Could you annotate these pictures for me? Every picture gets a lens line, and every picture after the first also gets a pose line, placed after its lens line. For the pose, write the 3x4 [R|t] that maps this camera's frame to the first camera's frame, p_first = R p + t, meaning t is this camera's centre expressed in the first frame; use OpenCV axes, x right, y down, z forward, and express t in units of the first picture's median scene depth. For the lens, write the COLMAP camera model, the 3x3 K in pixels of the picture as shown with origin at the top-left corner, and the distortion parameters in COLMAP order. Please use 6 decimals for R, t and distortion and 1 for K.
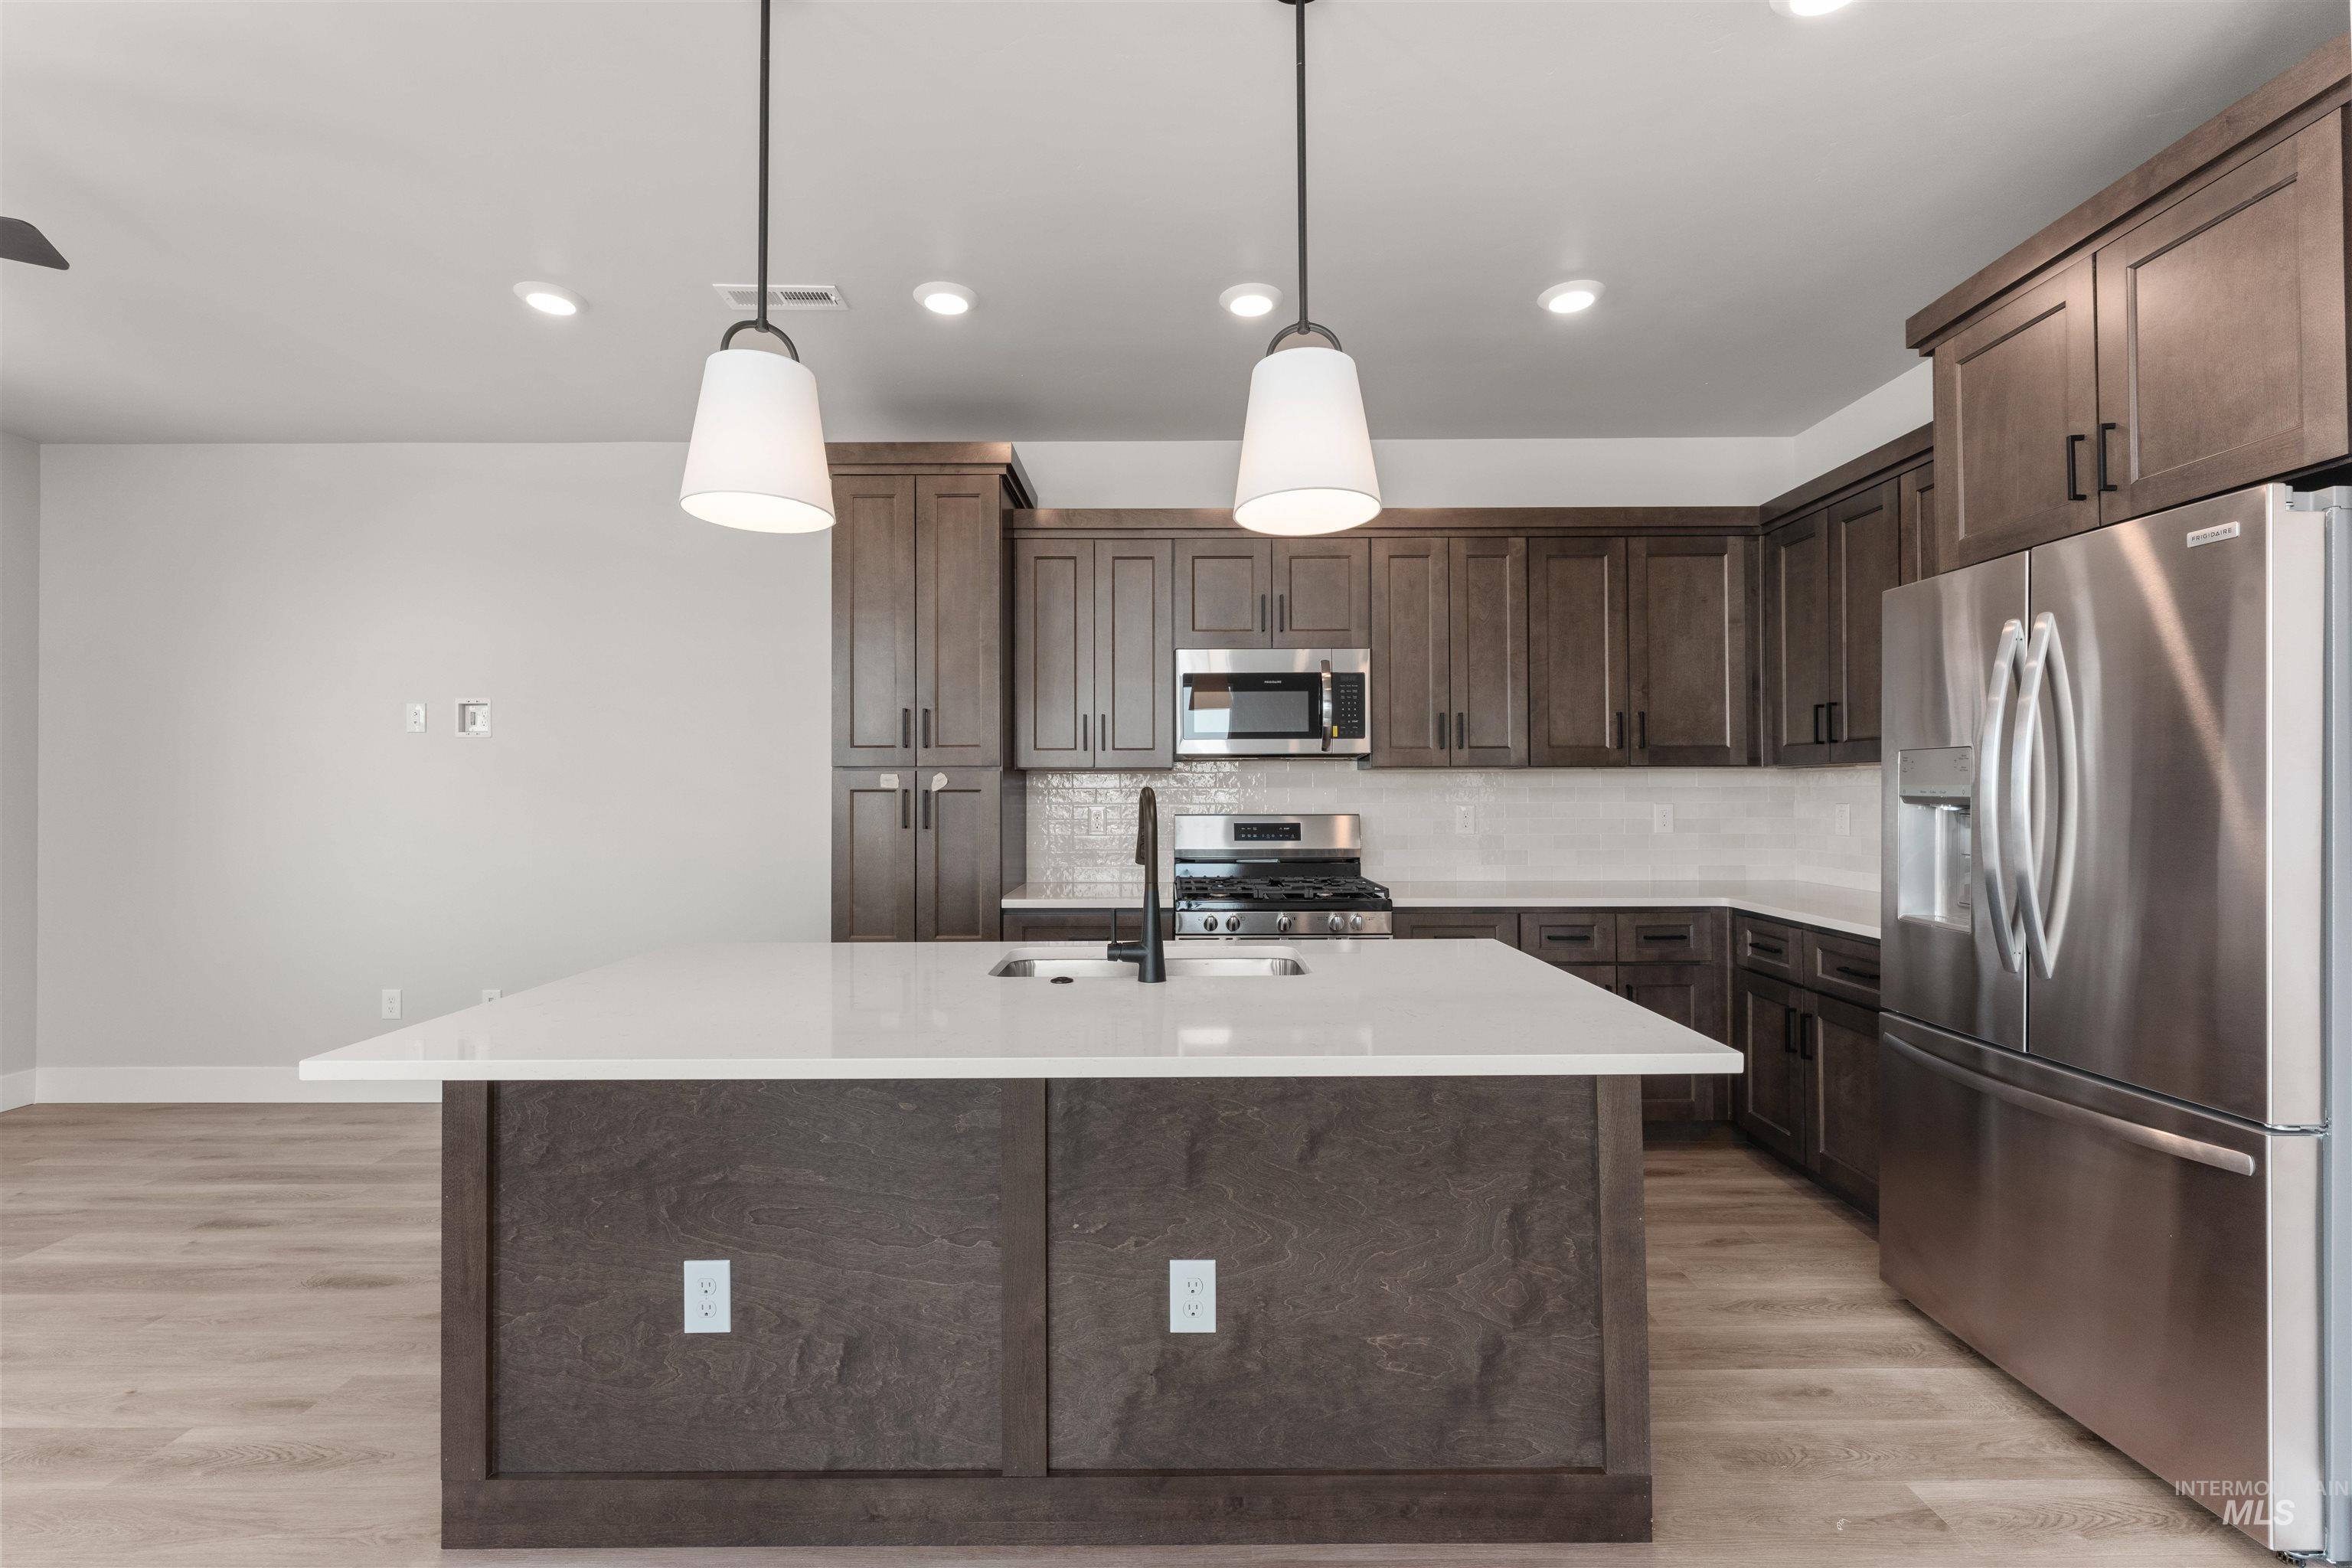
lens RADIAL K [[1013.1, 0, 1181.0], [0, 1013.1, 783.5], [0, 0, 1]] dist [-0.002085, -0.000358]
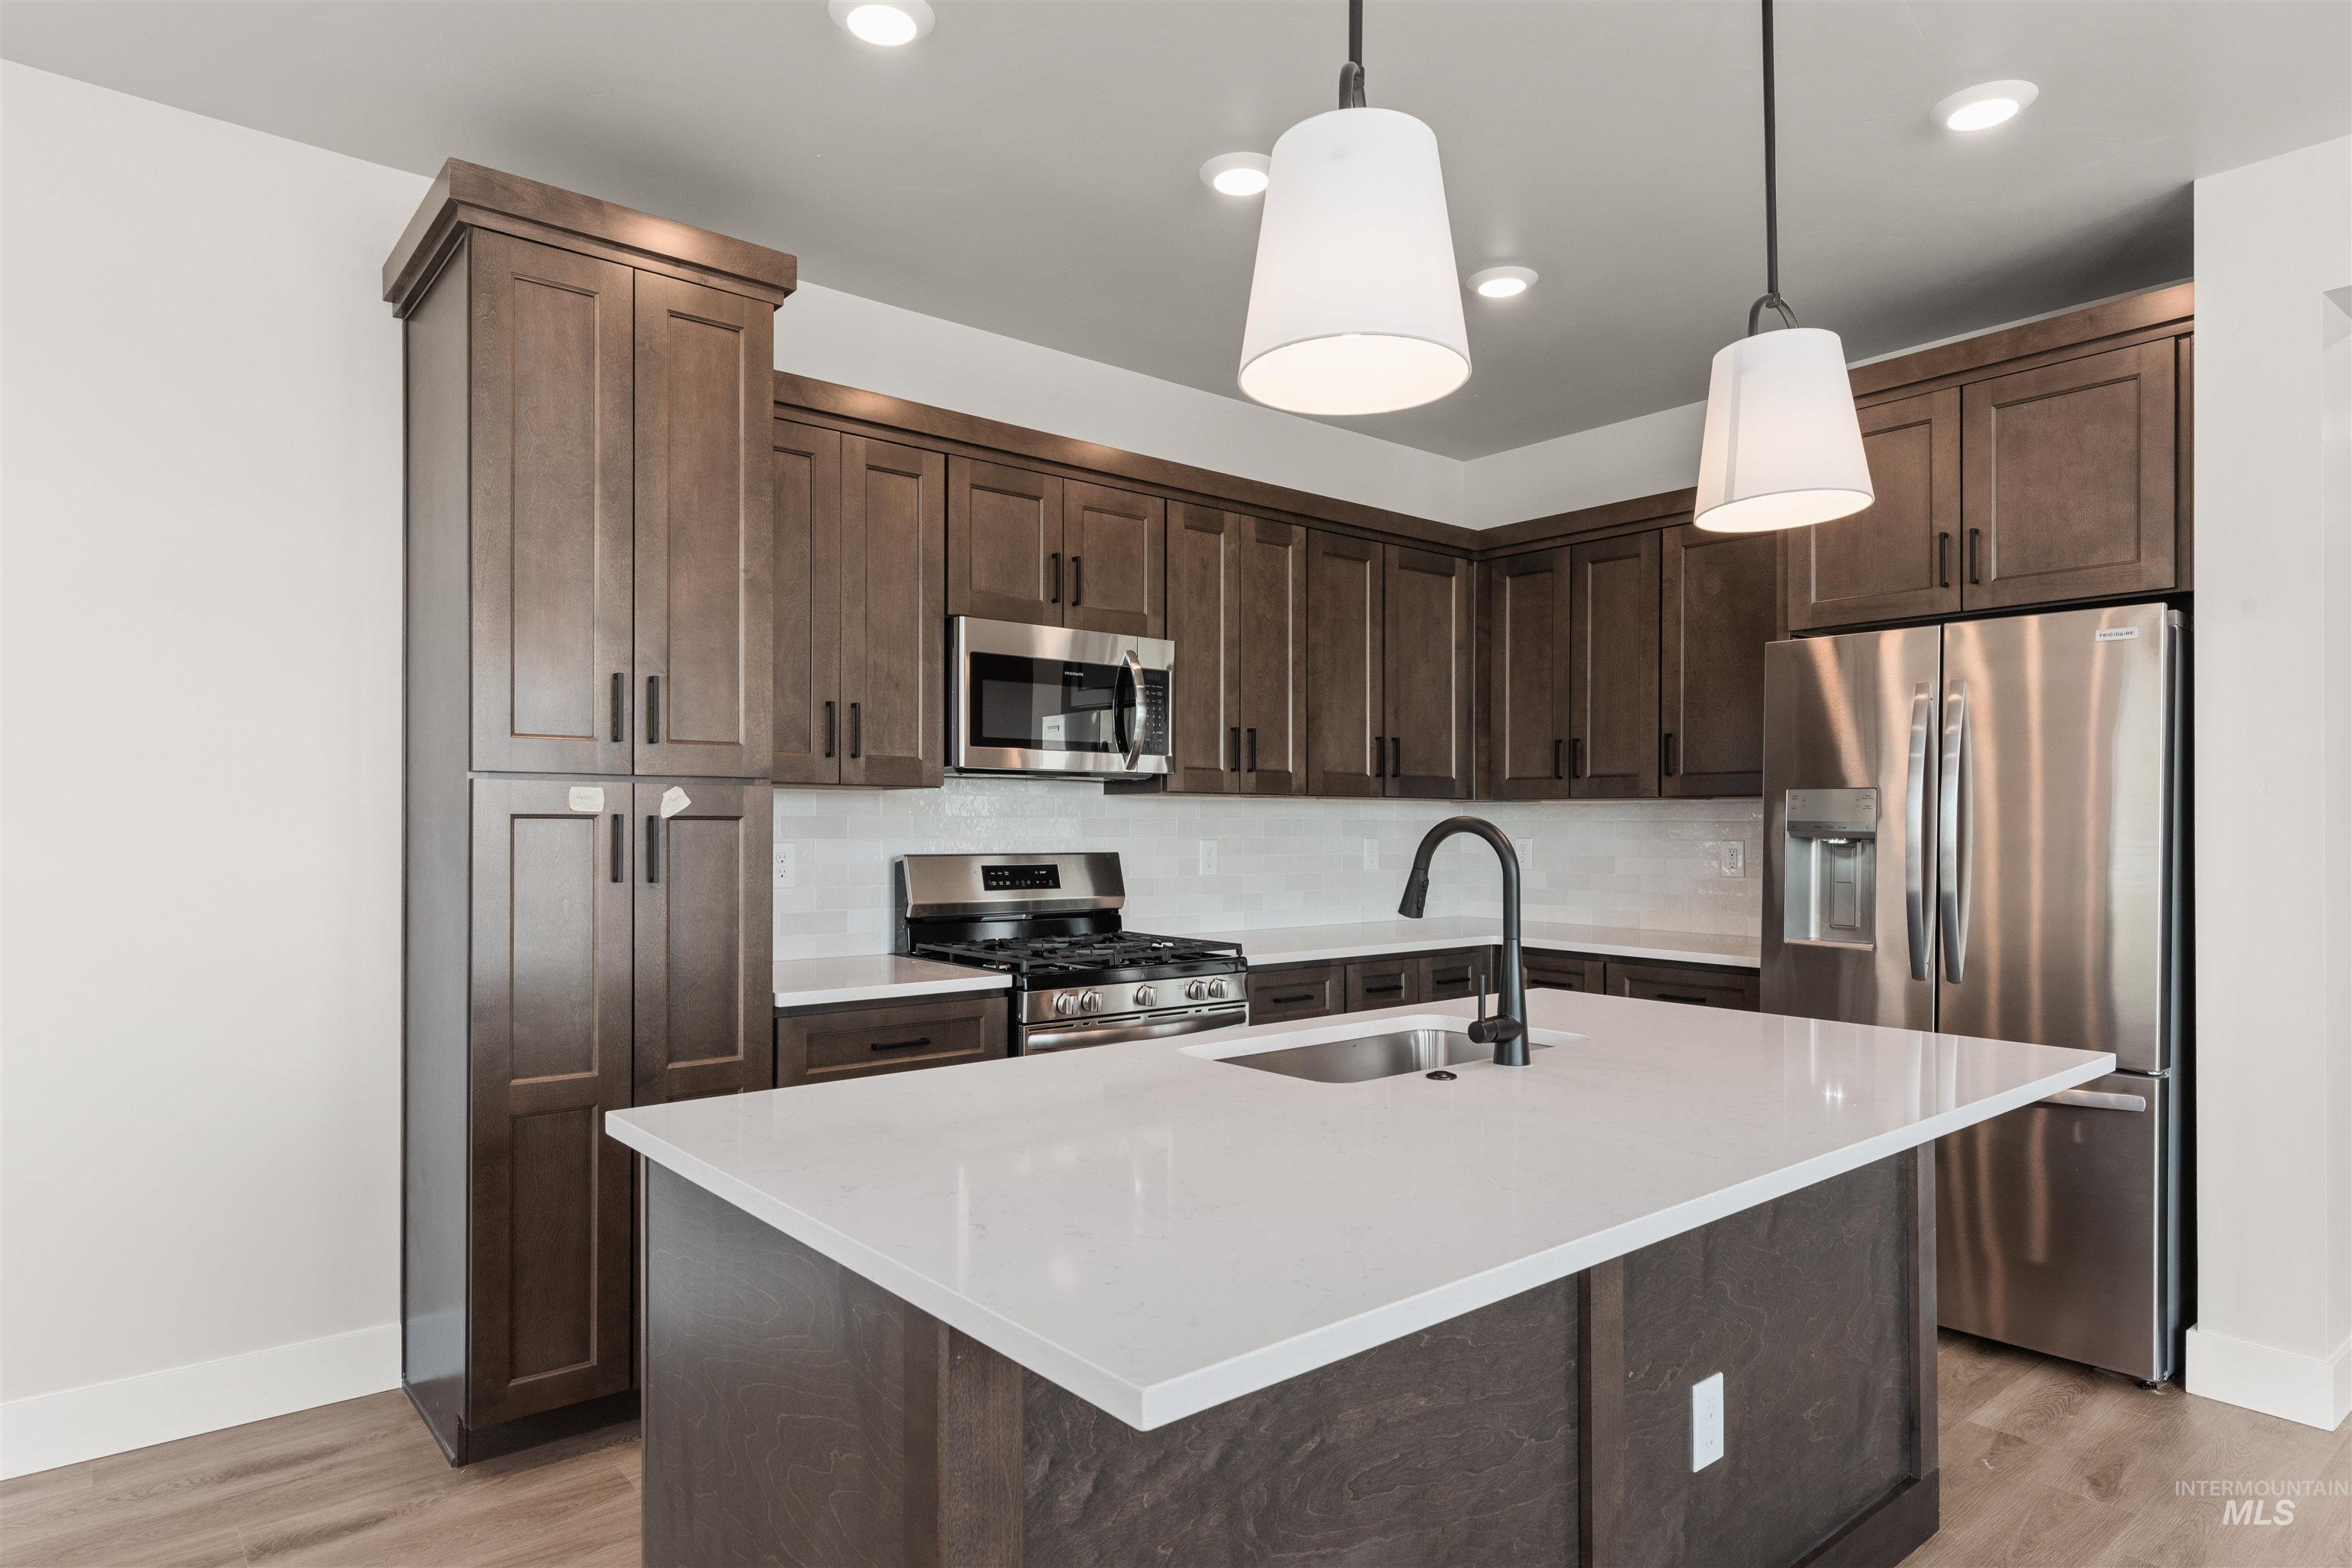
lens RADIAL K [[1350.1, 0, 1174.9], [0, 1350.1, 830.7], [0, 0, 1]] dist [0.001935, 0.001095]
pose [[0.766070, 0.002596, 0.642752, -0.519915], [-0.011880, 0.999878, 0.010121, 0.003467], [-0.642647, -0.015389, 0.766008, 0.211535]]
